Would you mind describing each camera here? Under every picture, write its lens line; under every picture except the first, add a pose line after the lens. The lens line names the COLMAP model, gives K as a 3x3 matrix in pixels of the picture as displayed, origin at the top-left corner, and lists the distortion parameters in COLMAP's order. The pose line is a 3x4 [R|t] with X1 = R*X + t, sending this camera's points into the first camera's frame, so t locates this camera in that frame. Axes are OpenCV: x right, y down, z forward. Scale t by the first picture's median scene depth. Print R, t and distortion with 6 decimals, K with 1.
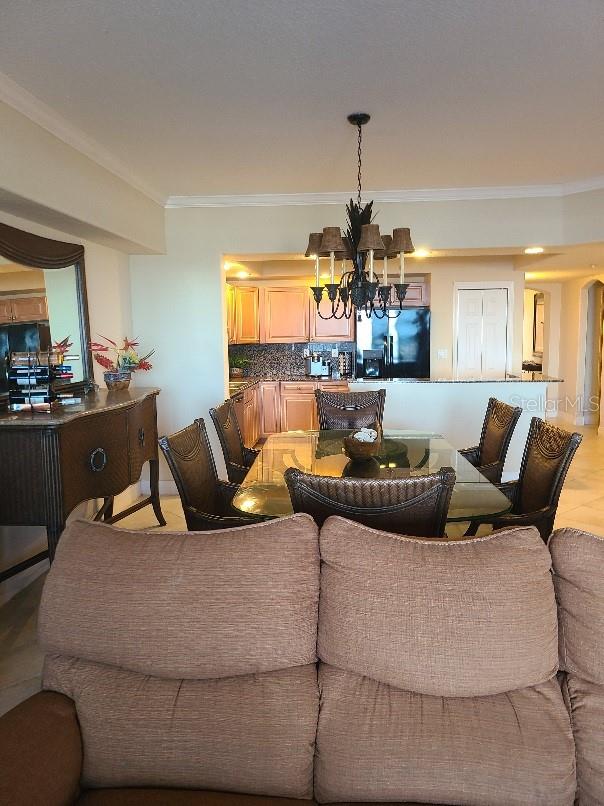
lens RADIAL K [[597.8, 0, 297.2], [0, 597.8, 398.1], [0, 0, 1]] dist [0.052963, 0.001773]
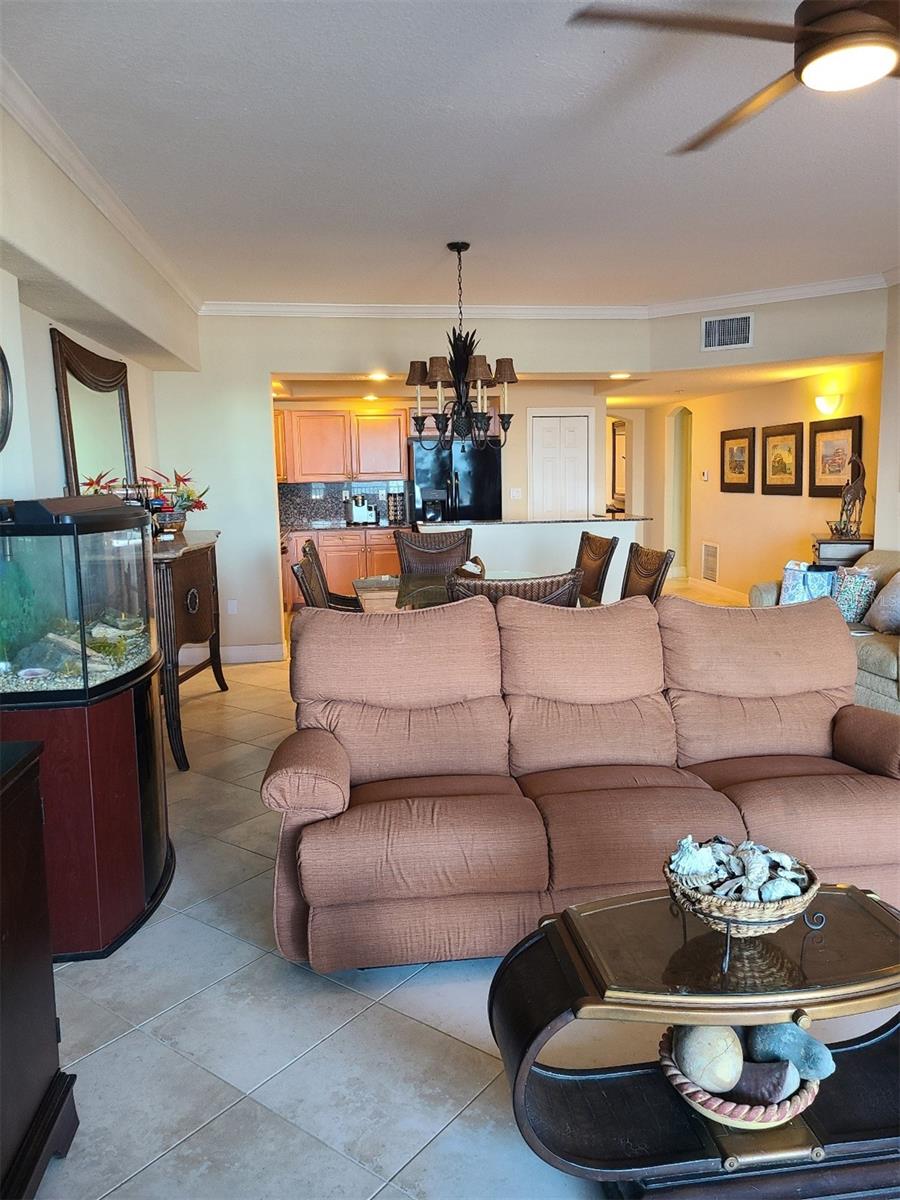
lens RADIAL K [[904.3, 0, 450.0], [0, 904.3, 600.0], [0, 0, 1]] dist [0.036035, 0.001448]
pose [[0.978671, -0.032820, 0.202793, -0.173592], [0.026982, 0.999140, 0.031485, 0.051718], [-0.203652, -0.025341, 0.978715, -0.349404]]
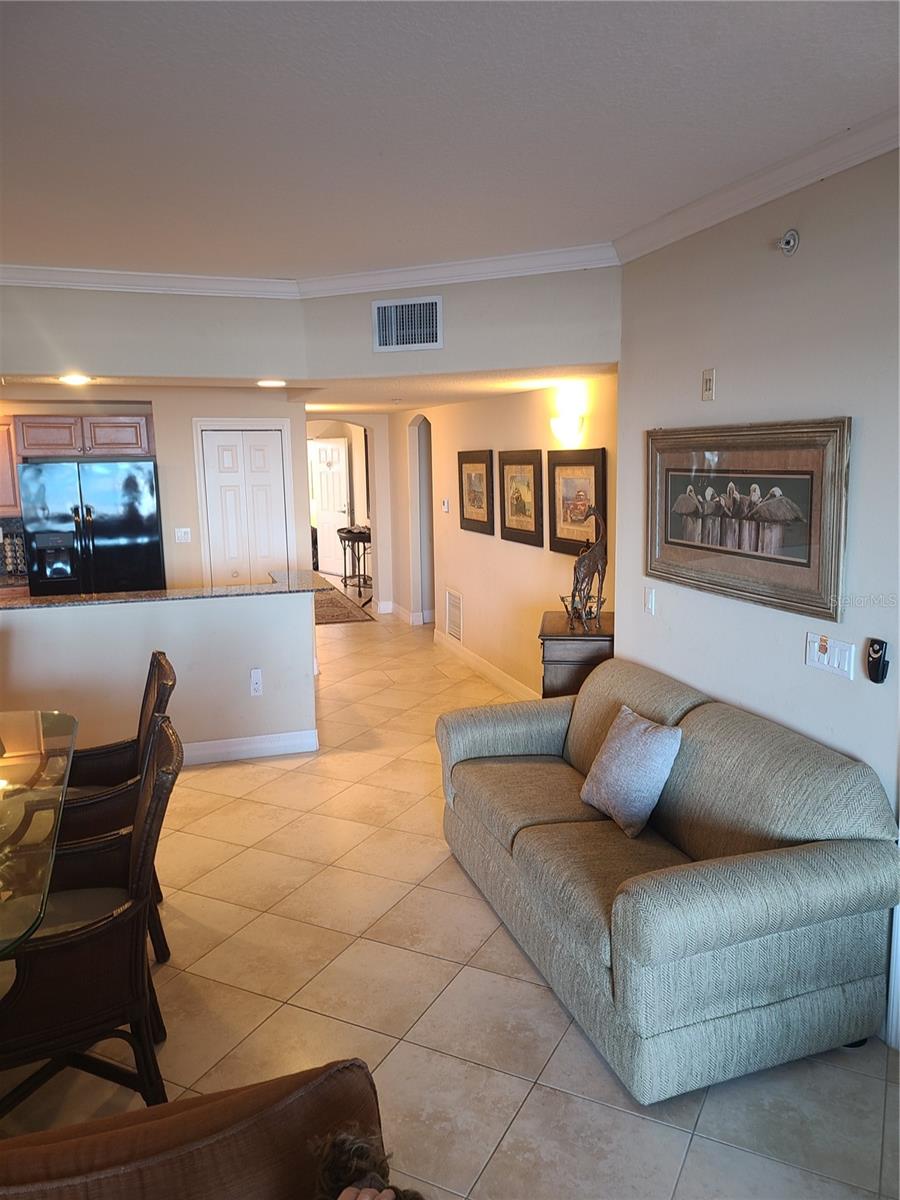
lens RADIAL K [[890.1, 0, 442.9], [0, 890.1, 592.7], [0, 0, 1]] dist [0.052963, 0.001773]
pose [[0.929504, -0.056620, 0.364439, 0.250383], [0.040992, 0.997883, 0.050483, -0.082253], [-0.366526, -0.031985, 0.929858, 0.094561]]
